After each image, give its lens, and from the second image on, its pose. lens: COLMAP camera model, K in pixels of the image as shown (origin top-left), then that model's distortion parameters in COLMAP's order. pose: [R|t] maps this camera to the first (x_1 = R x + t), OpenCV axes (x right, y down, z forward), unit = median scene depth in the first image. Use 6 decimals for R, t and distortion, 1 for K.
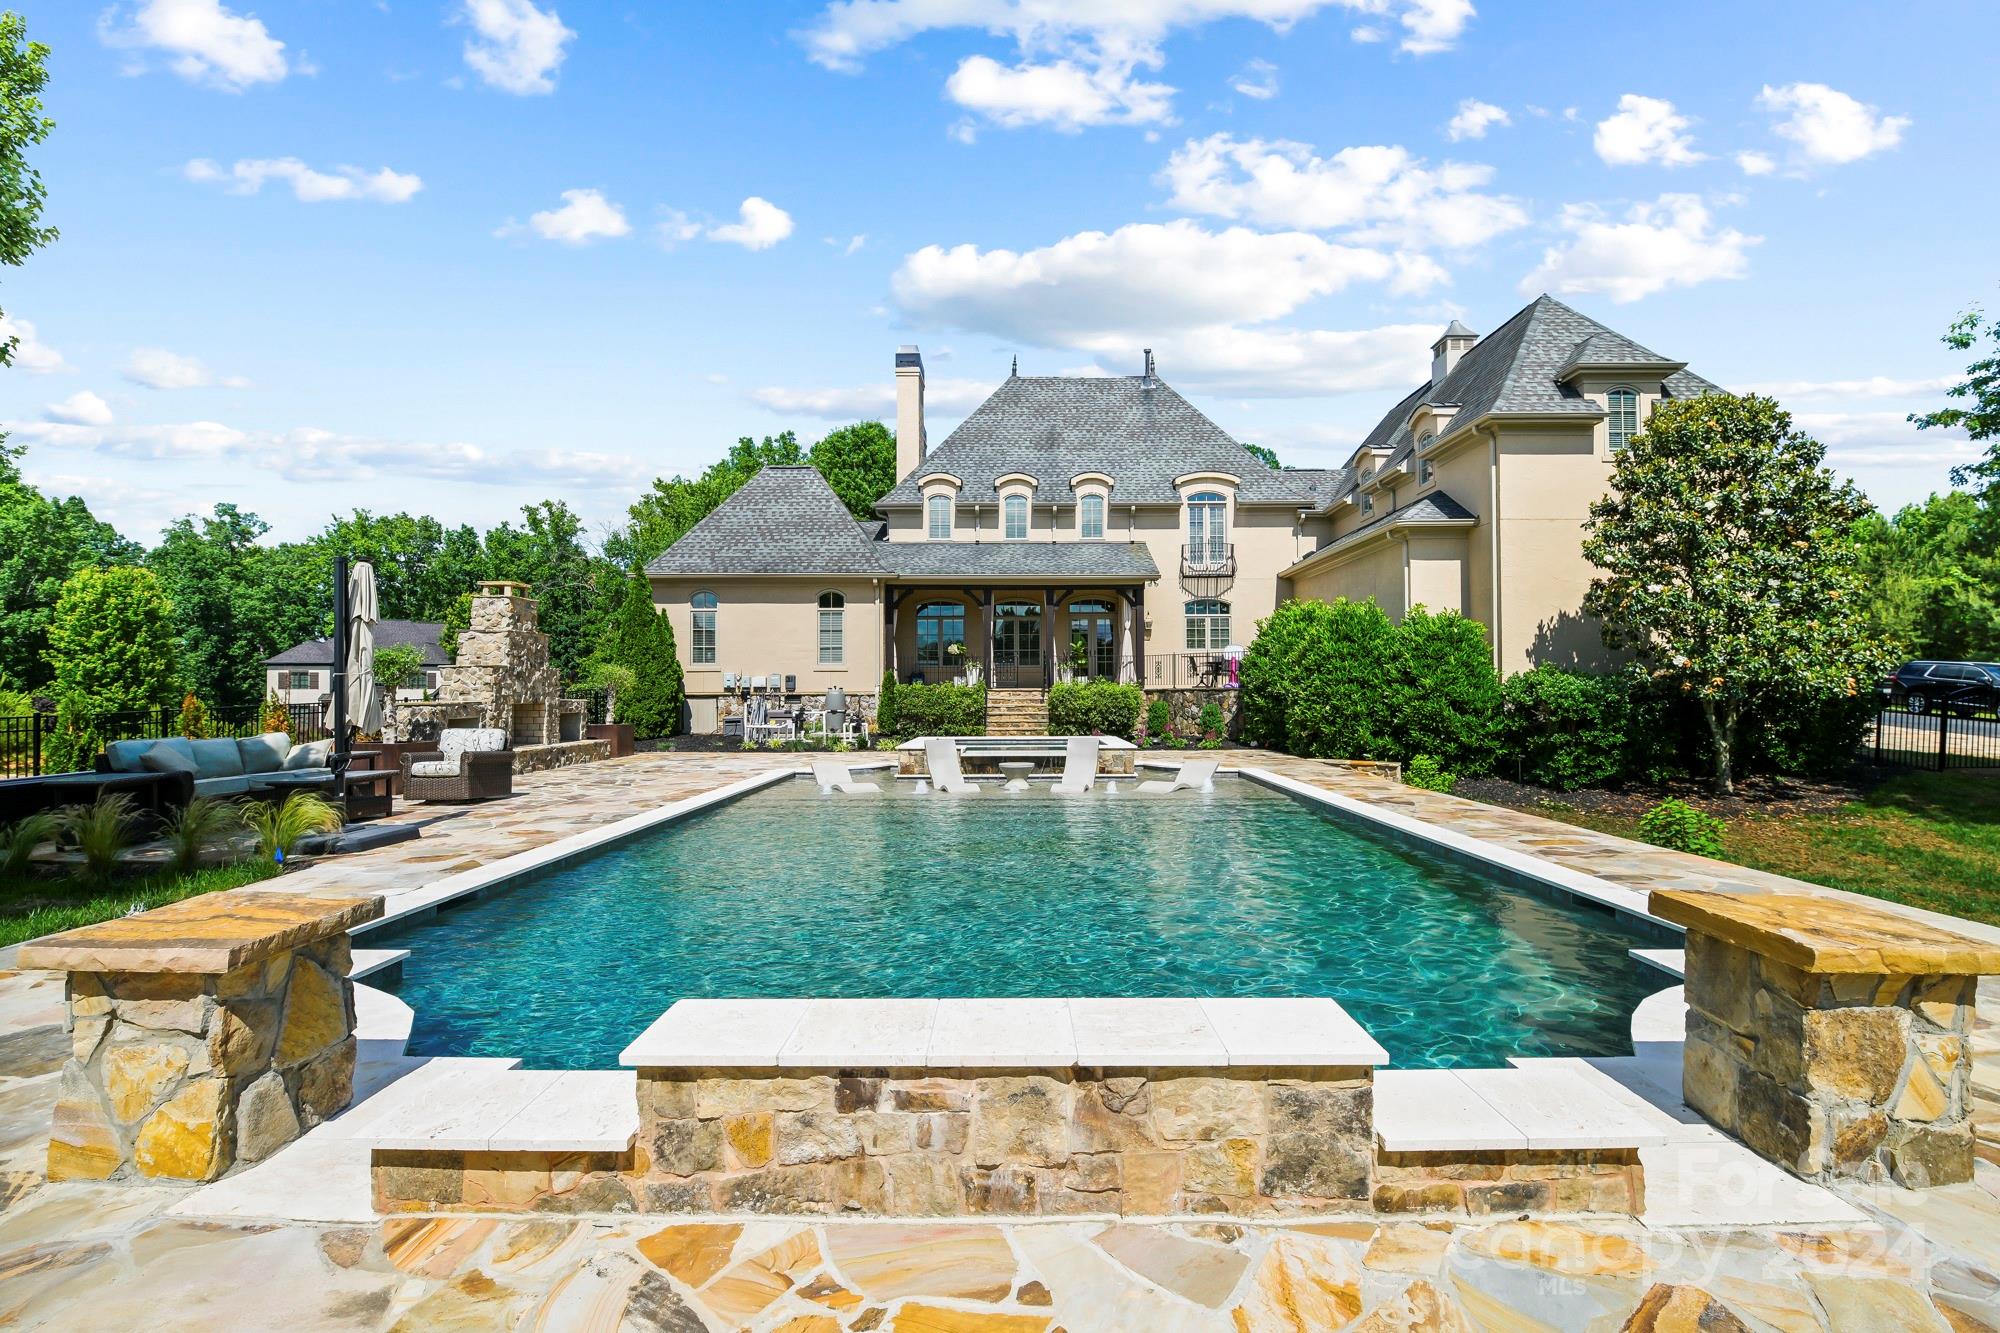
lens RADIAL K [[858.9, 0, 1009.6], [0, 858.9, 676.2], [0, 0, 1]] dist [-0.001881, -0.008837]
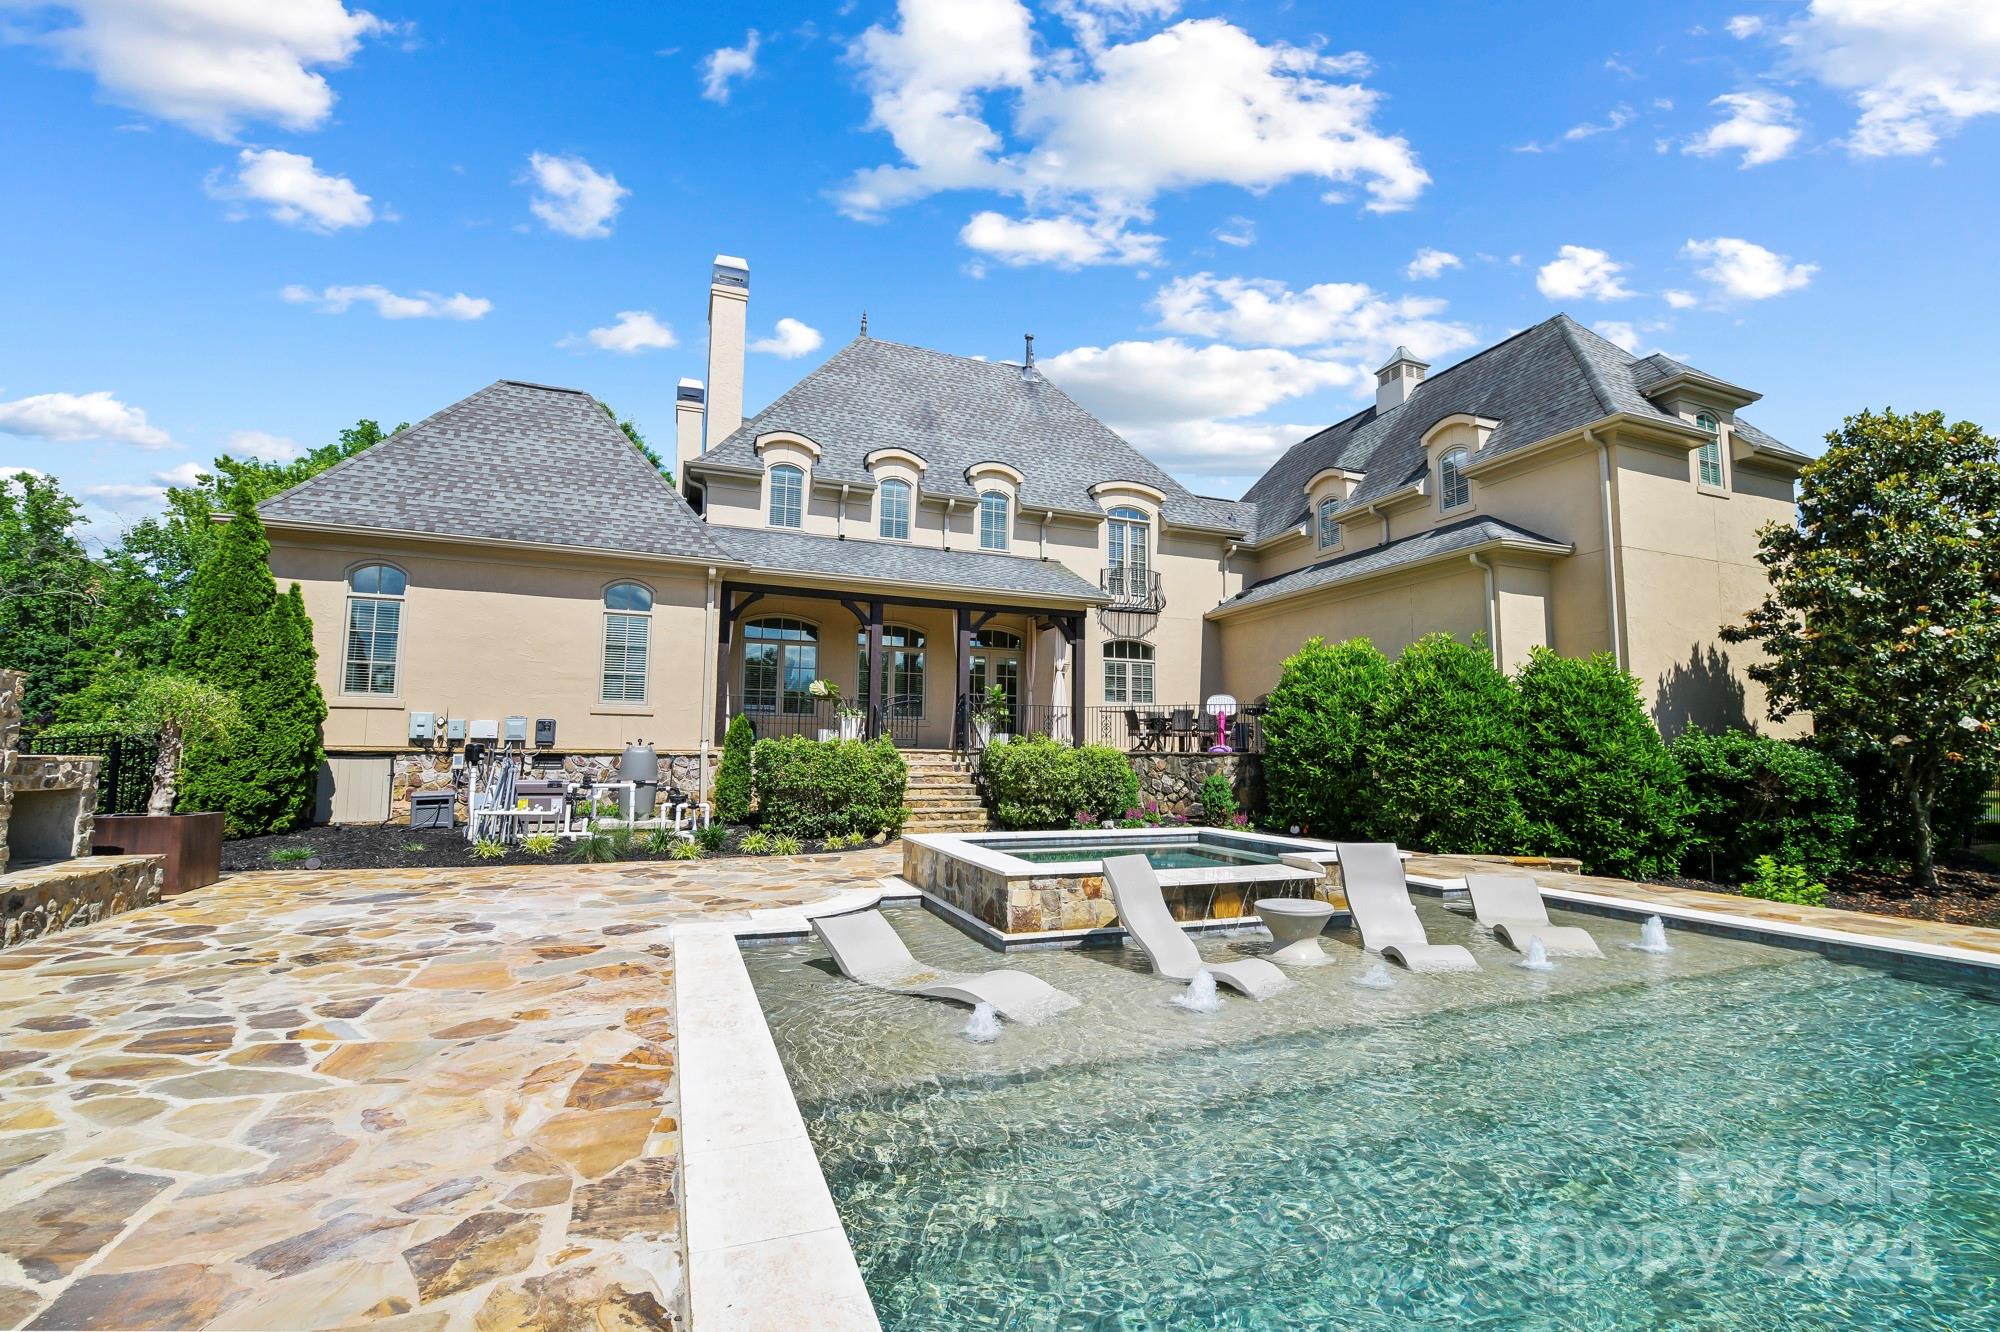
lens RADIAL K [[858.9, 0, 1009.6], [0, 858.9, 675.7], [0, 0, 1]] dist [-0.001881, -0.008837]
pose [[0.927800, 0.047566, 0.370034, -0.174548], [-0.019300, 0.996630, -0.079721, 0.009162], [-0.372579, 0.066824, 0.925591, 0.333686]]
